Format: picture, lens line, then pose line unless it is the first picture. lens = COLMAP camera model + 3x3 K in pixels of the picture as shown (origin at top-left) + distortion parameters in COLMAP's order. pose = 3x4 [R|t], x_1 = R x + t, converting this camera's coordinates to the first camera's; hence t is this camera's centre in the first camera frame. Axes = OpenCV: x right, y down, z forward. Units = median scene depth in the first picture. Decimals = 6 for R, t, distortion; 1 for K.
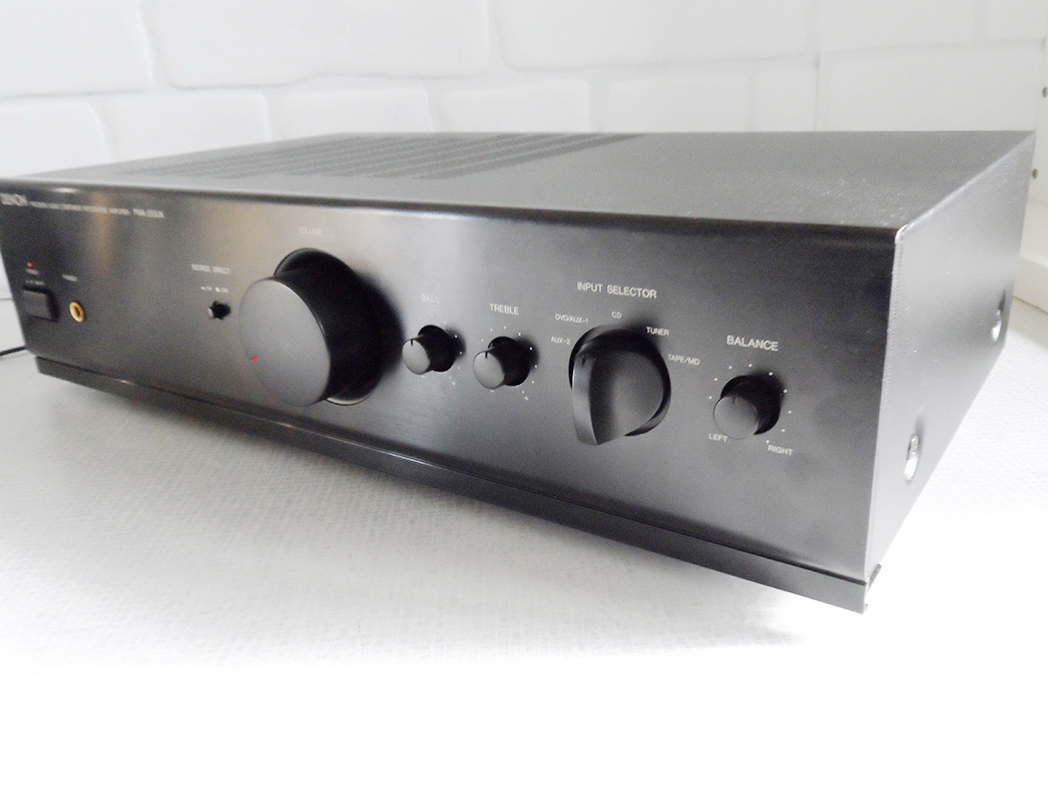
lens RADIAL K [[860.6, 0, 519.1], [0, 860.6, 389.8], [0, 0, 1]] dist [0.024996, -0.055430]
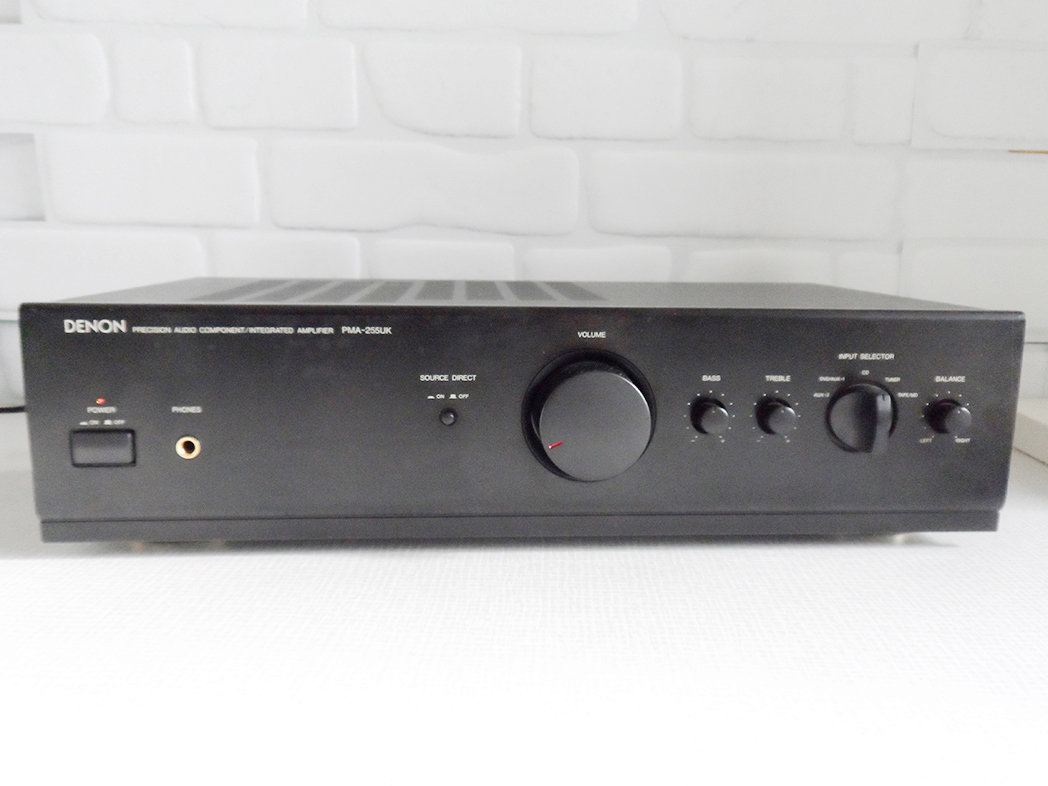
lens RADIAL K [[860.6, 0, 528.1], [0, 860.6, 391.4], [0, 0, 1]] dist [0.024996, -0.055430]
pose [[0.789872, -0.024373, 0.612787, -0.942405], [0.166950, 0.970018, -0.176614, 0.086953], [-0.590110, 0.241807, 0.770259, 0.098041]]
